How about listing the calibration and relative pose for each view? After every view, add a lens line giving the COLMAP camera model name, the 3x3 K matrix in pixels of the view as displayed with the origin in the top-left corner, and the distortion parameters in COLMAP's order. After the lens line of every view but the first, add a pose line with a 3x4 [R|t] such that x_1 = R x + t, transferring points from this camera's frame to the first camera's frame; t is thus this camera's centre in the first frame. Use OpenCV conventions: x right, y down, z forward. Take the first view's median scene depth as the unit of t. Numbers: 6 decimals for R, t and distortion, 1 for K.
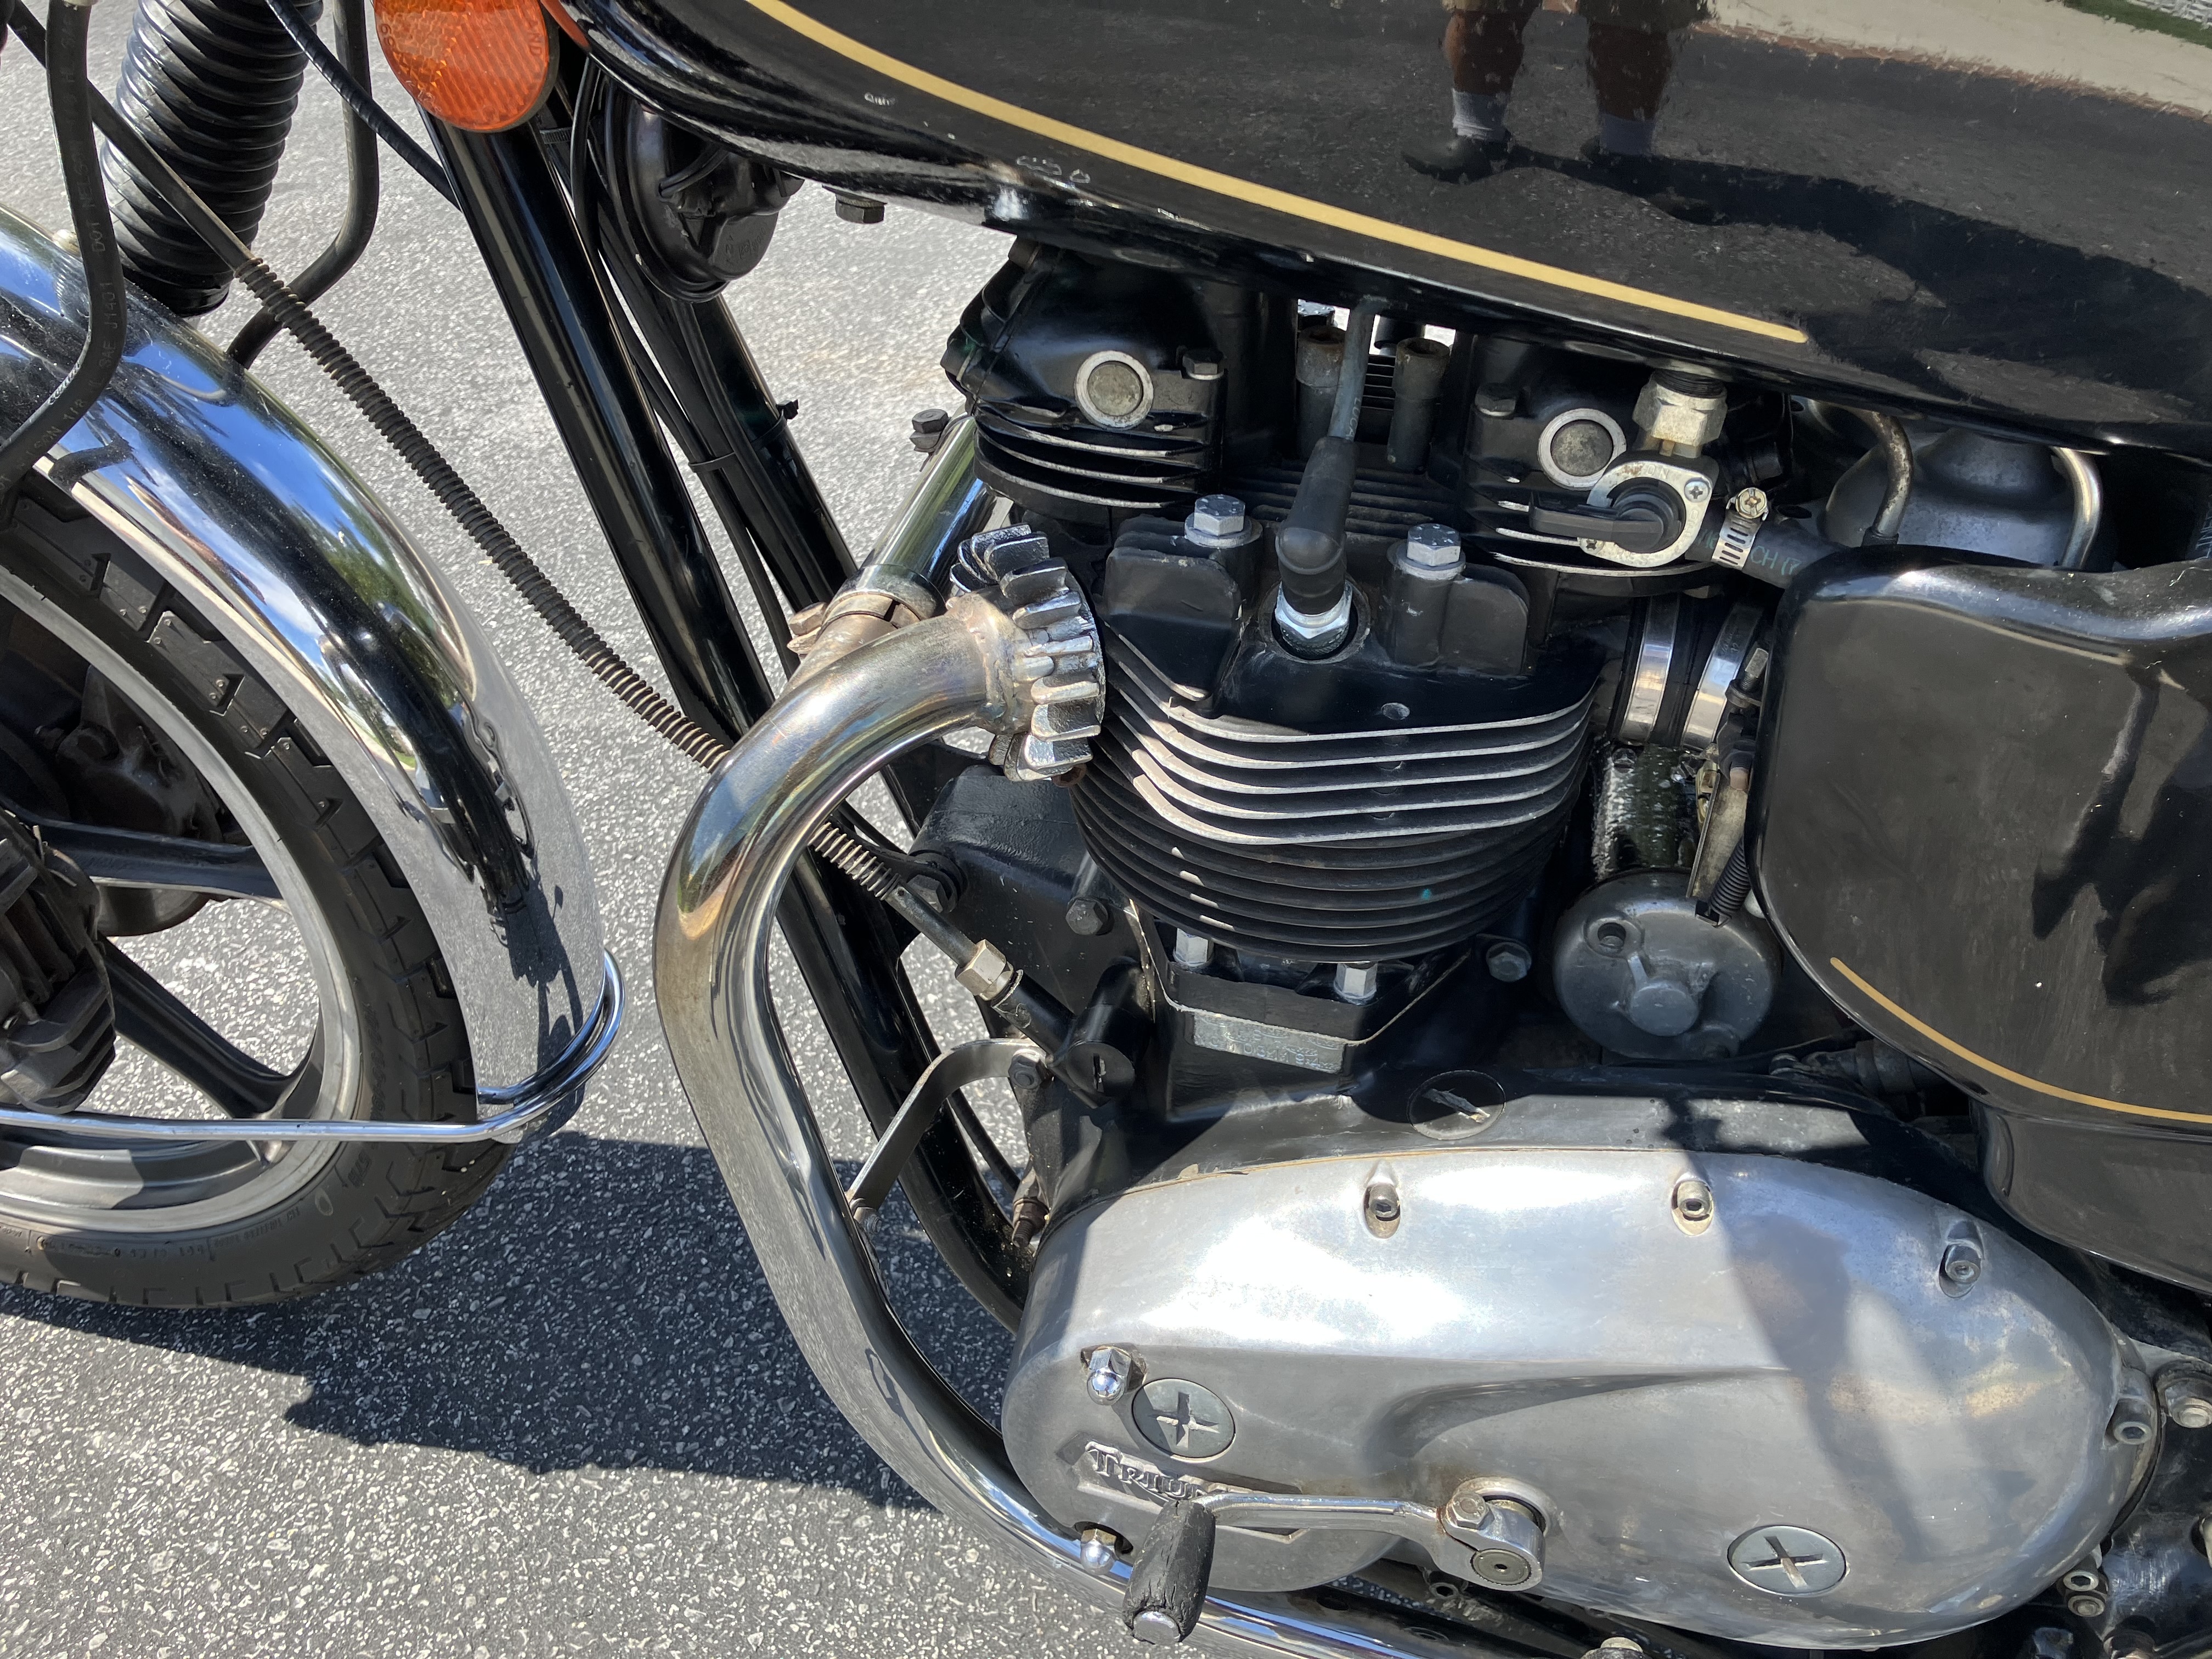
lens RADIAL K [[1856.9, 0, 1121.3], [0, 1856.9, 862.8], [0, 0, 1]] dist [0.117553, -0.116075]
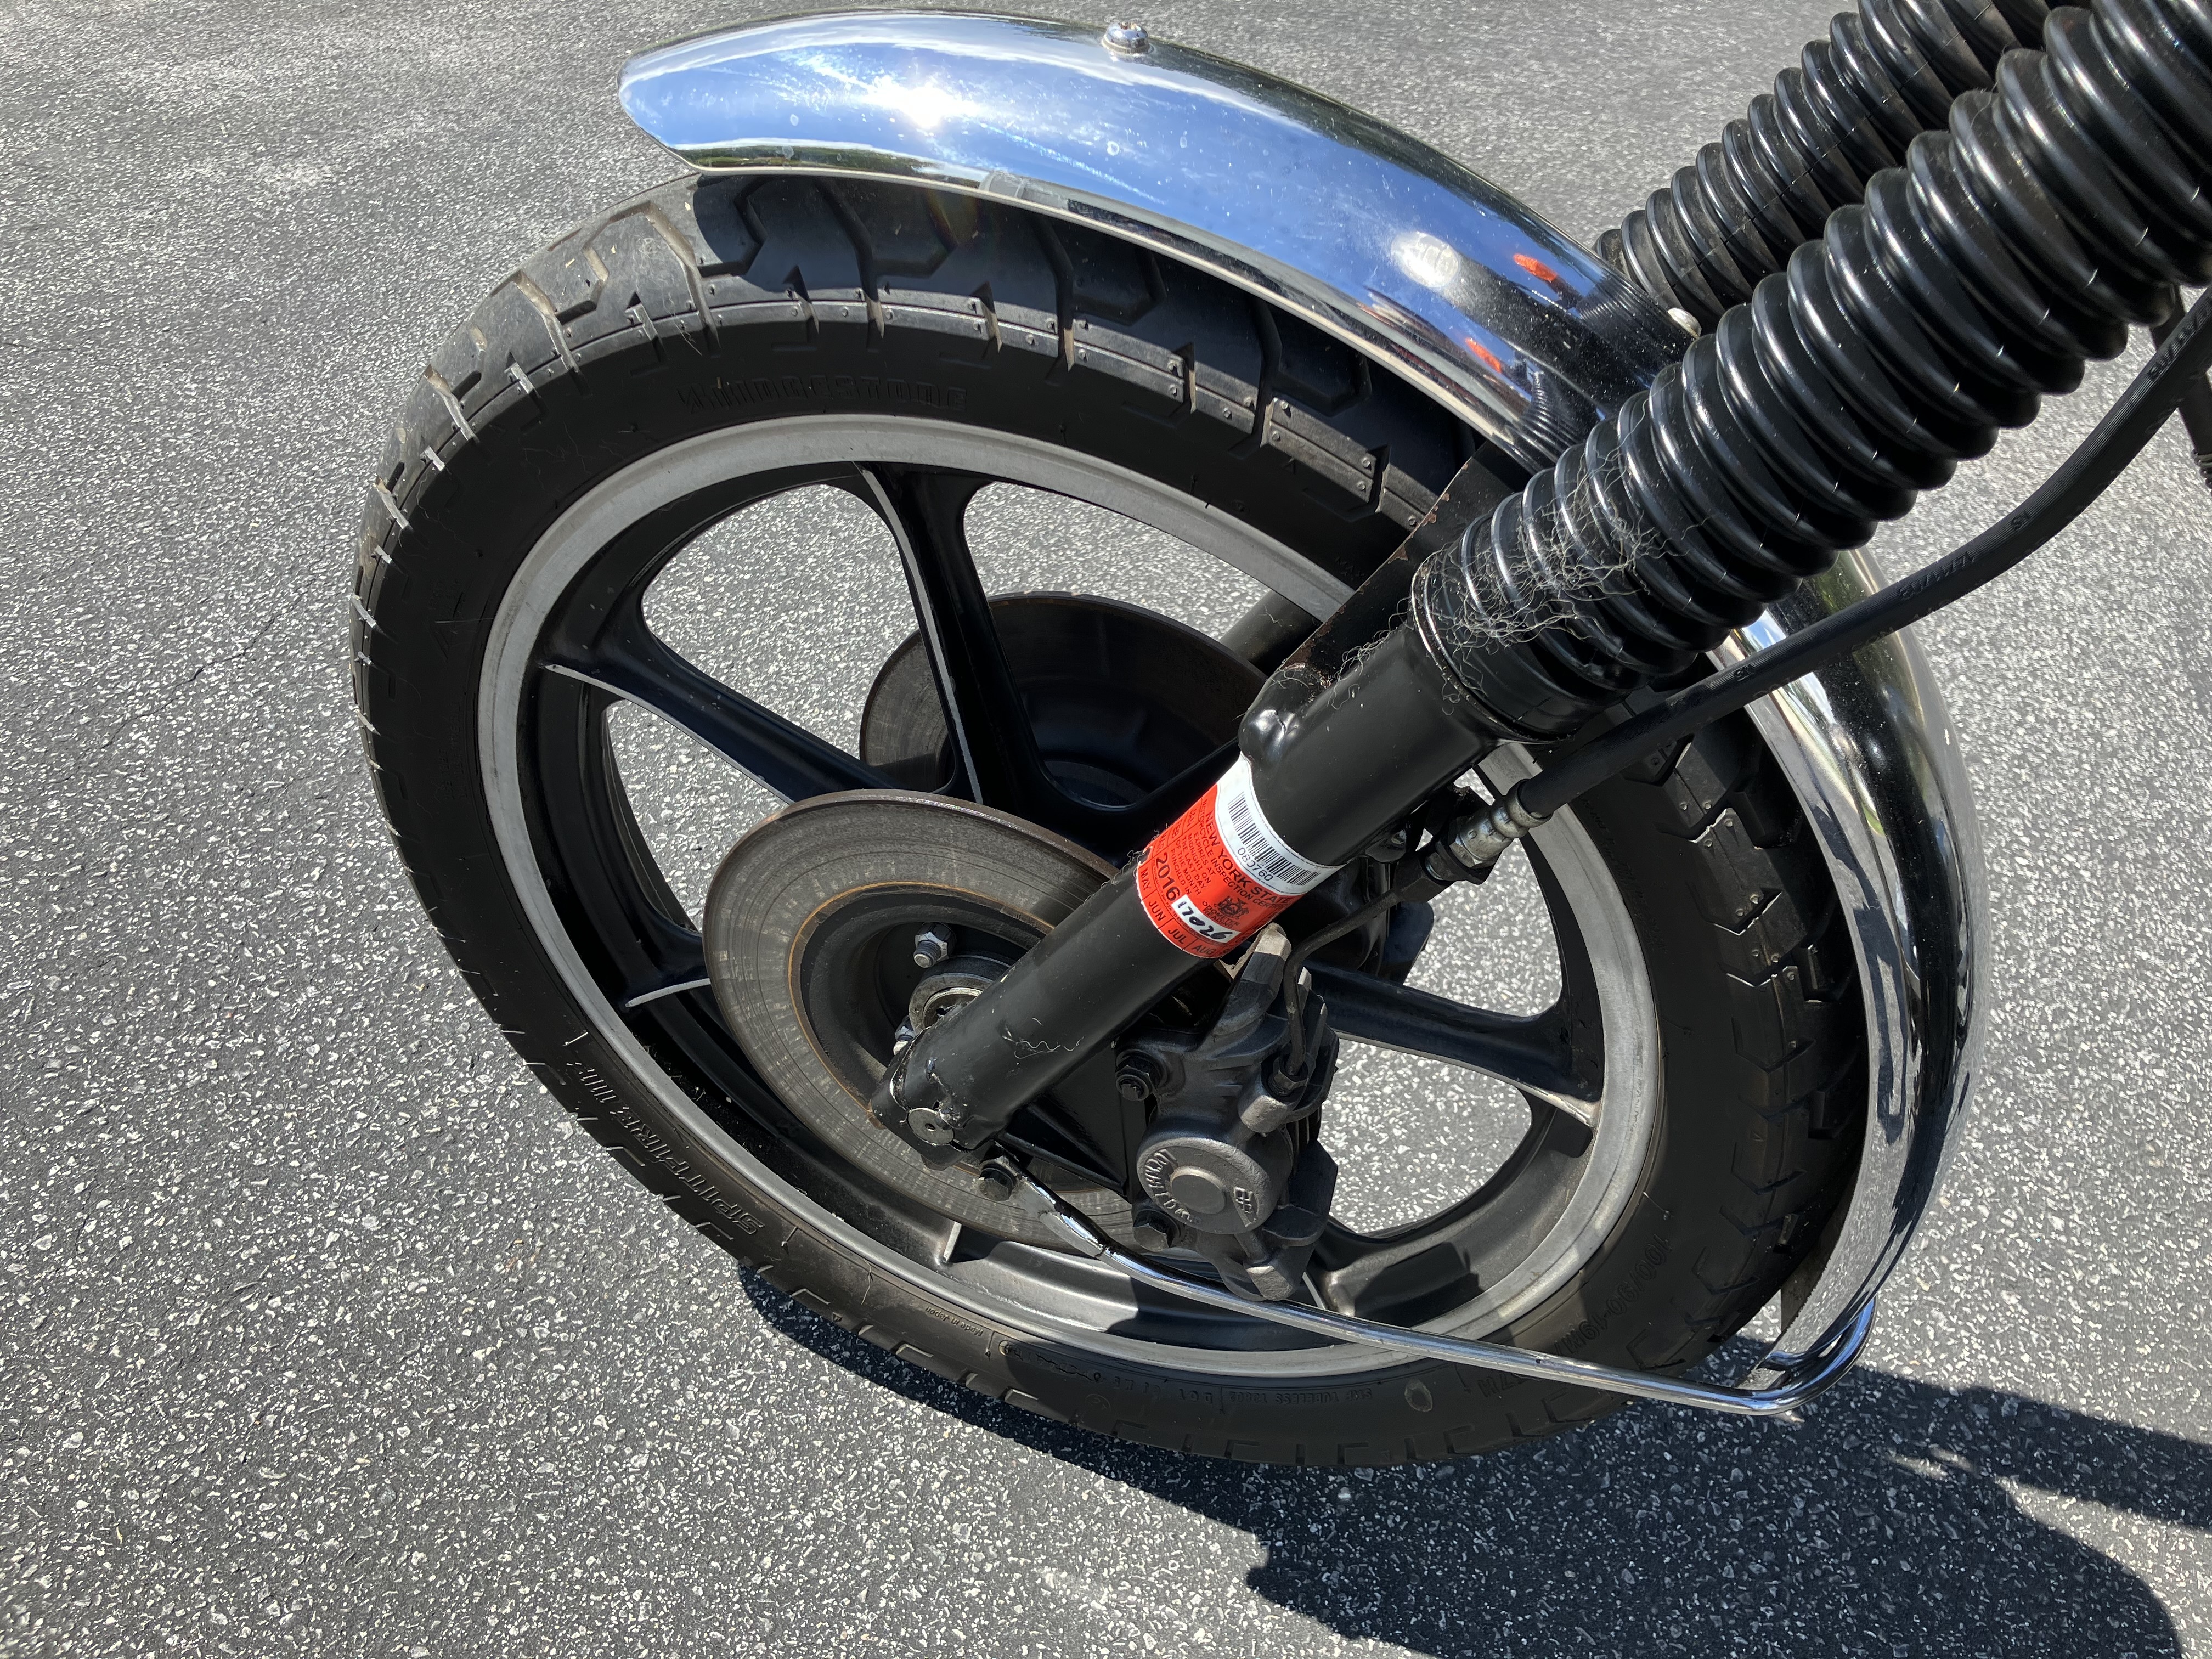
lens RADIAL K [[1856.9, 0, 1121.3], [0, 1856.9, 862.8], [0, 0, 1]] dist [0.117553, -0.116075]
pose [[0.989834, 0.120946, -0.074835, -0.821881], [-0.116561, 0.991343, 0.060438, -0.154318], [0.081497, -0.051101, 0.995363, 0.233872]]
